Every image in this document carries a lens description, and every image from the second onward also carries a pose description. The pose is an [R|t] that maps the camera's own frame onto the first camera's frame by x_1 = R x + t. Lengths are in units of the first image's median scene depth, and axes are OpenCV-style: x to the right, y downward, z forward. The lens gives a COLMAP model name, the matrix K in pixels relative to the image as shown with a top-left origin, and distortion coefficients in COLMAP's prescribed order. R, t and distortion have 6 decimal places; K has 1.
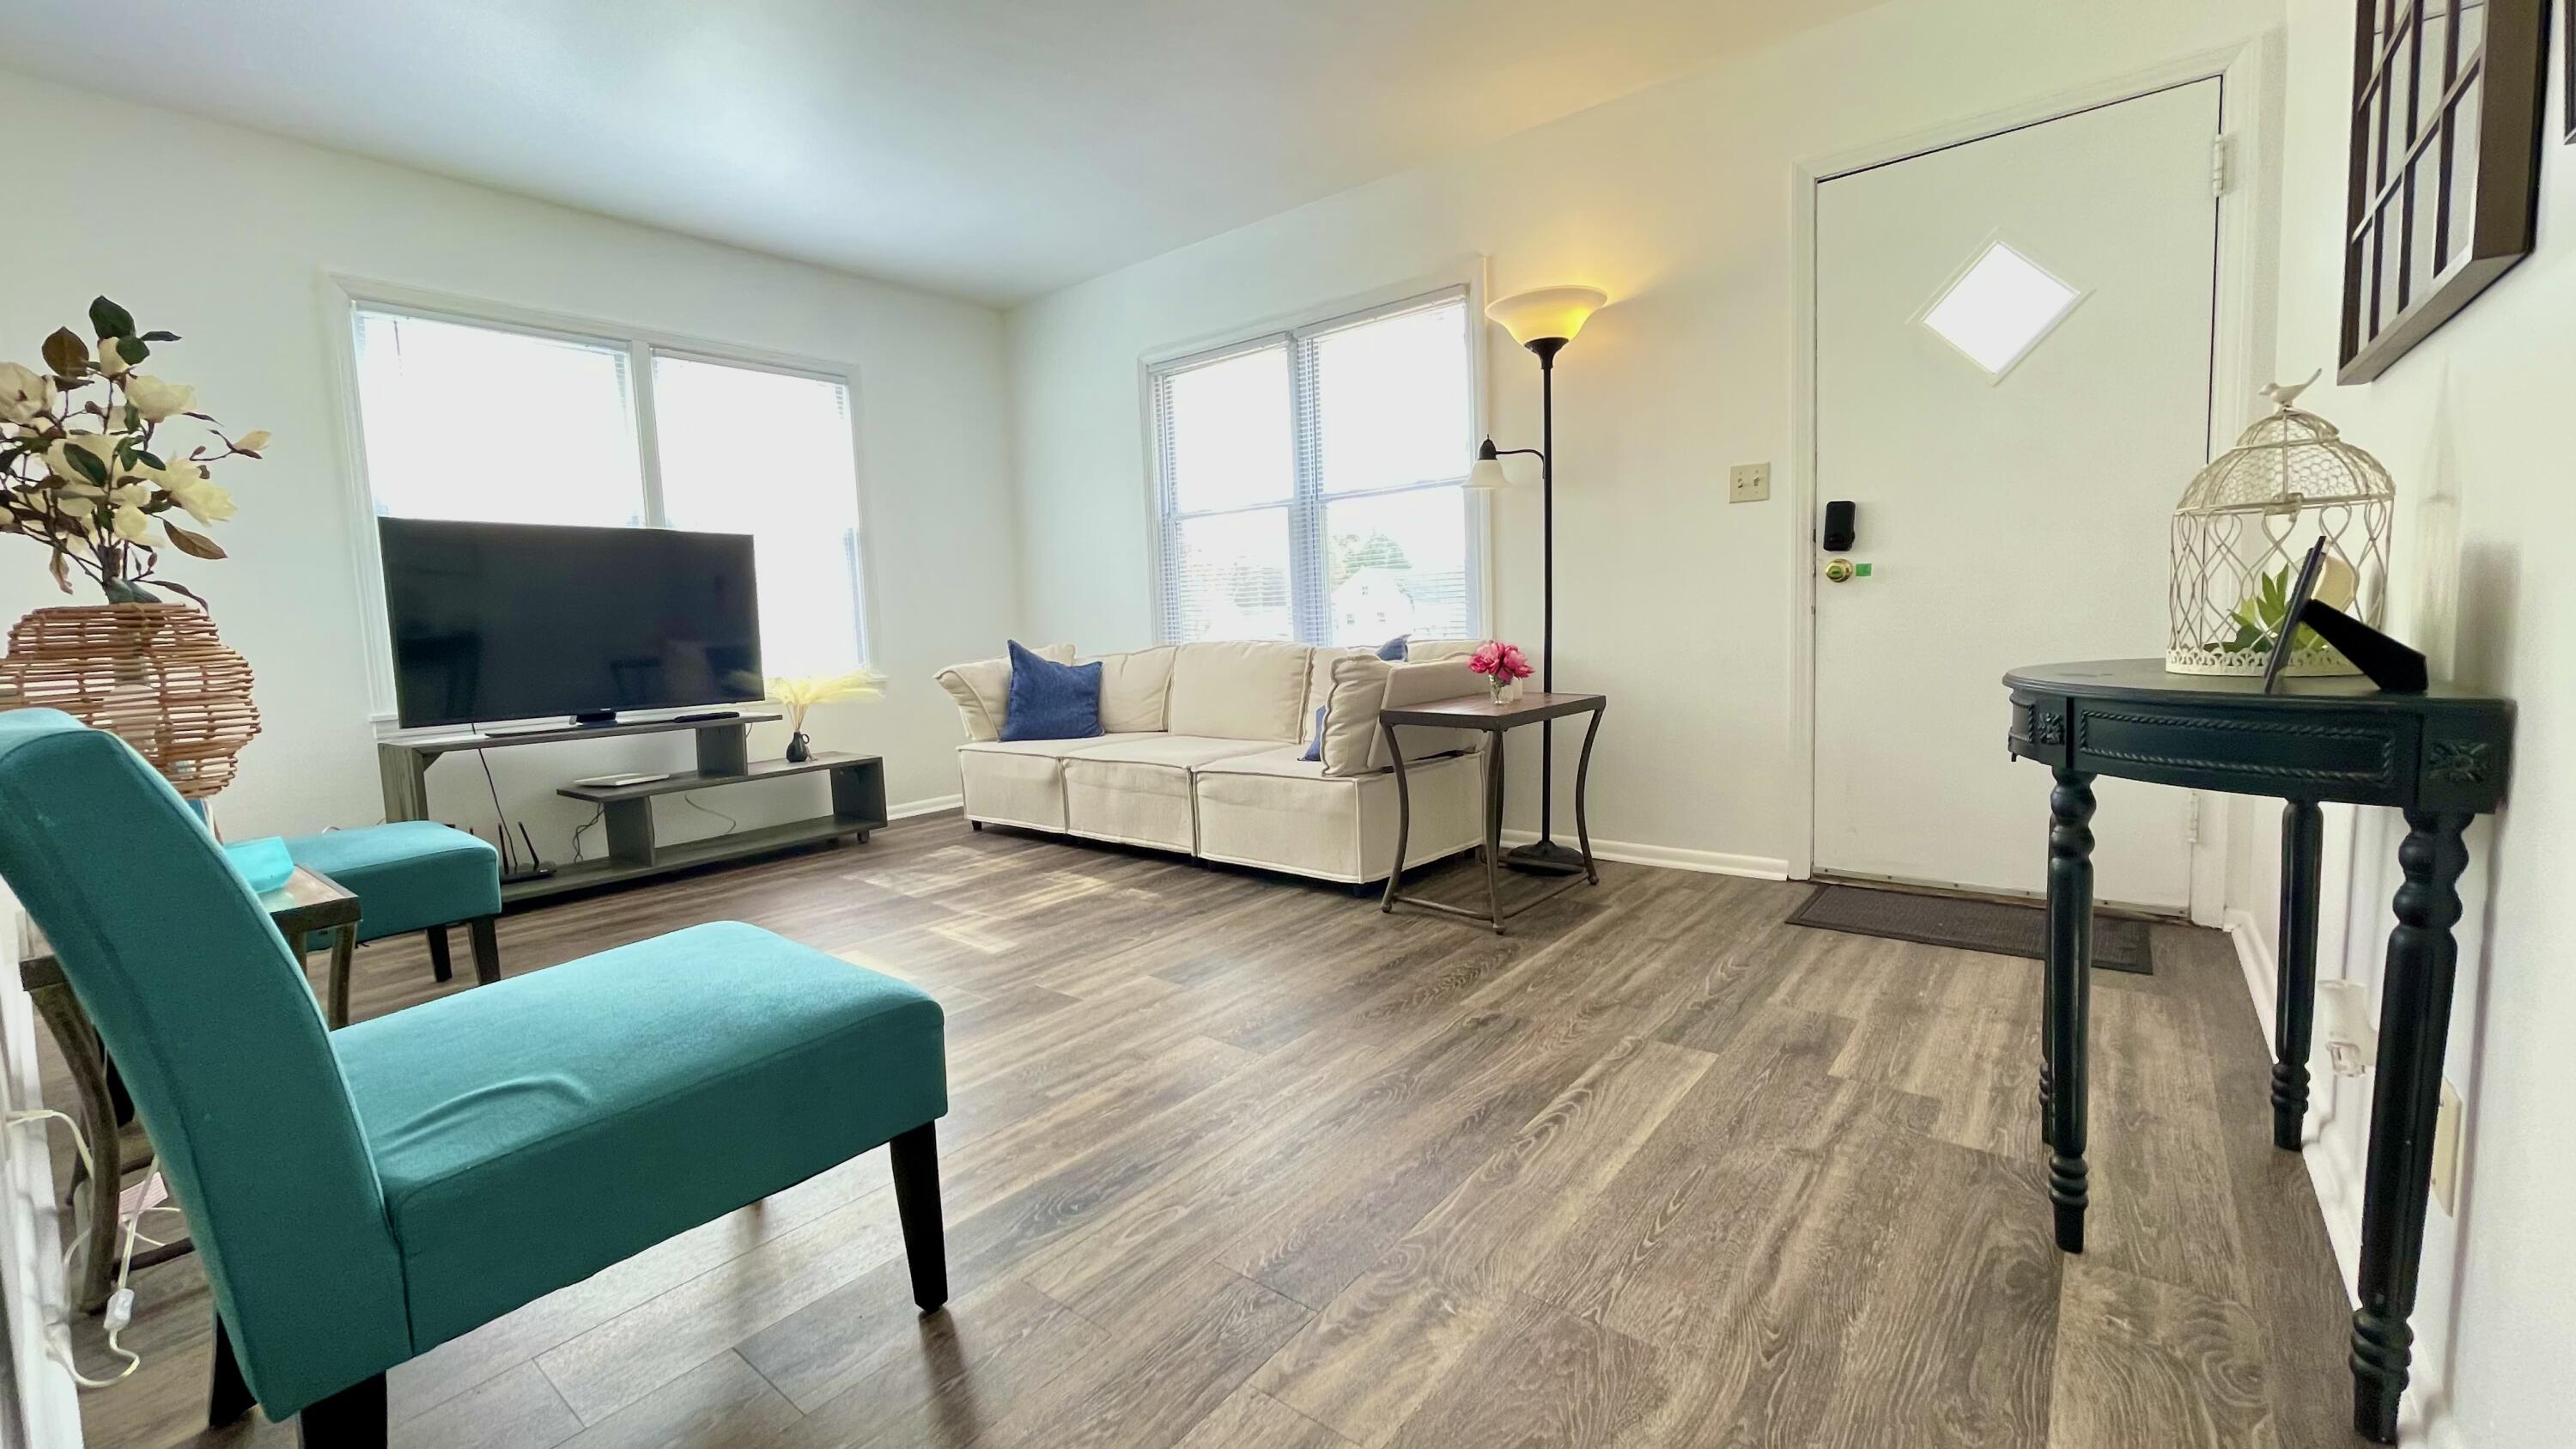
lens RADIAL K [[1020.4, 0, 1289.0], [0, 1020.4, 719.8], [0, 0, 1]] dist [-0.000832, -0.000215]
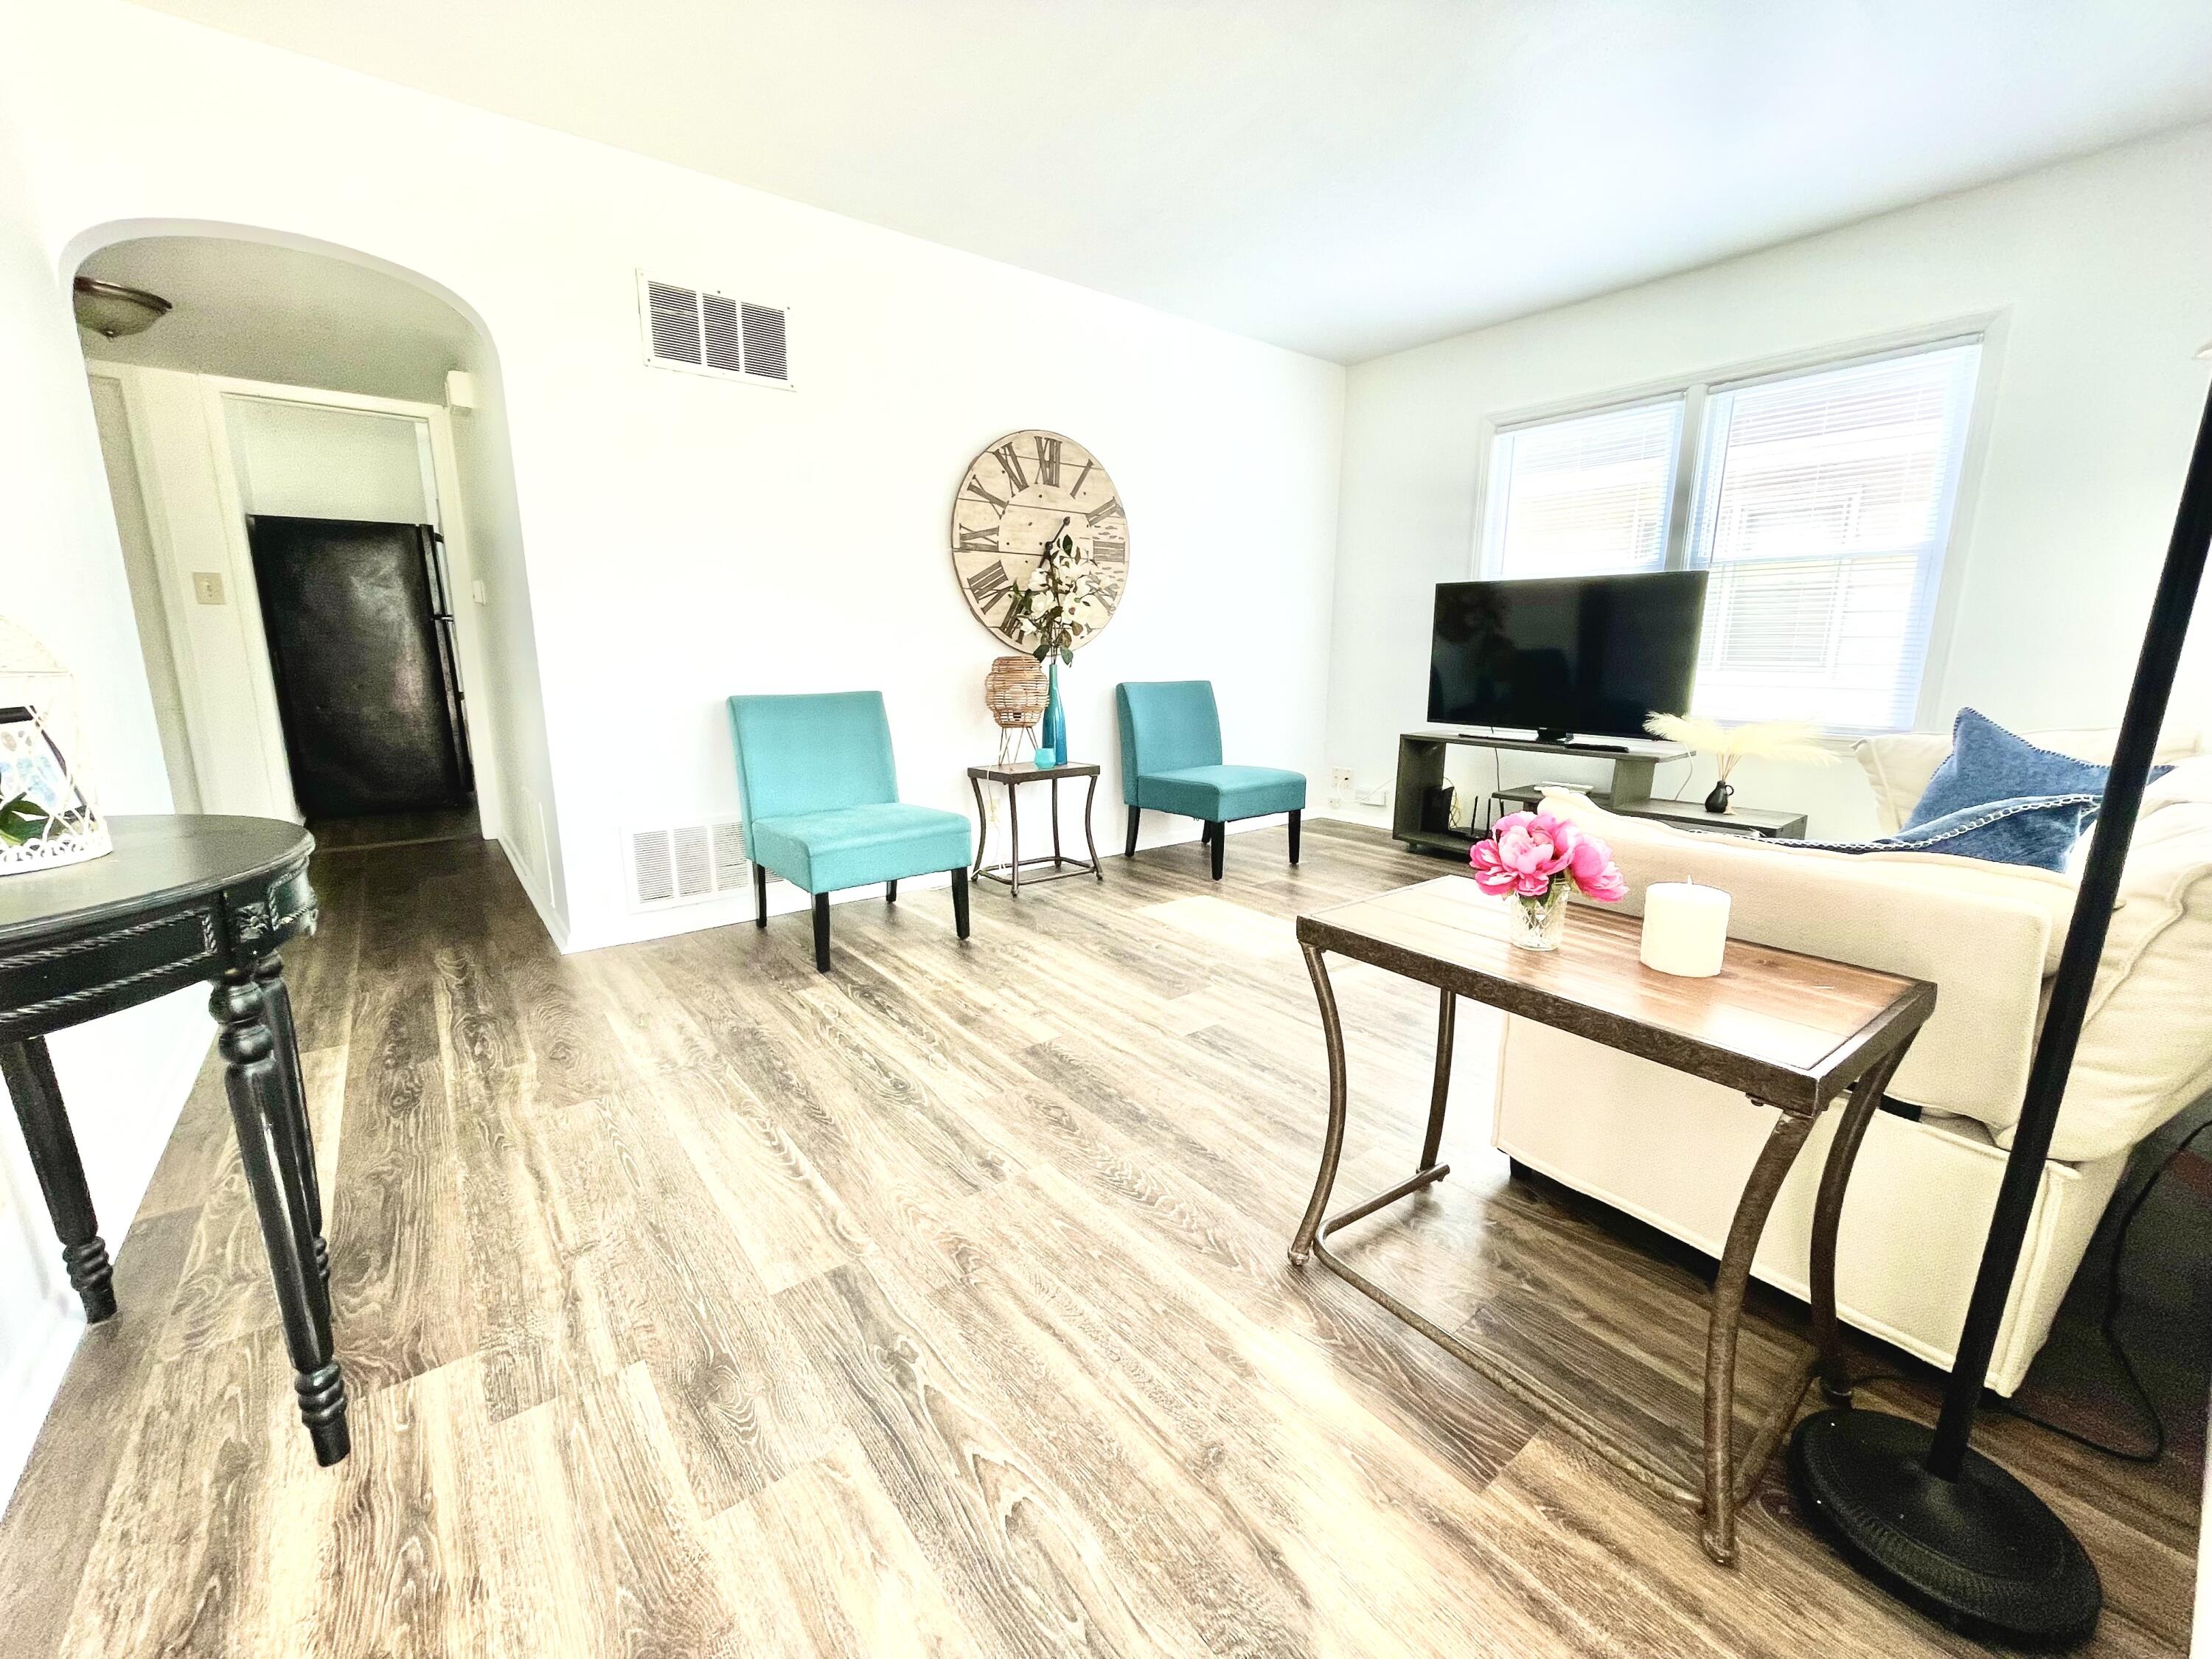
lens RADIAL K [[883.8, 0, 1109.6], [0, 883.8, 826.1], [0, 0, 1]] dist [0.003471, 0.000173]
pose [[-0.212395, 0.231362, -0.949400, 1.010252], [-0.091022, 0.962659, 0.254956, -0.250874], [0.972935, 0.140568, -0.183405, 1.427309]]
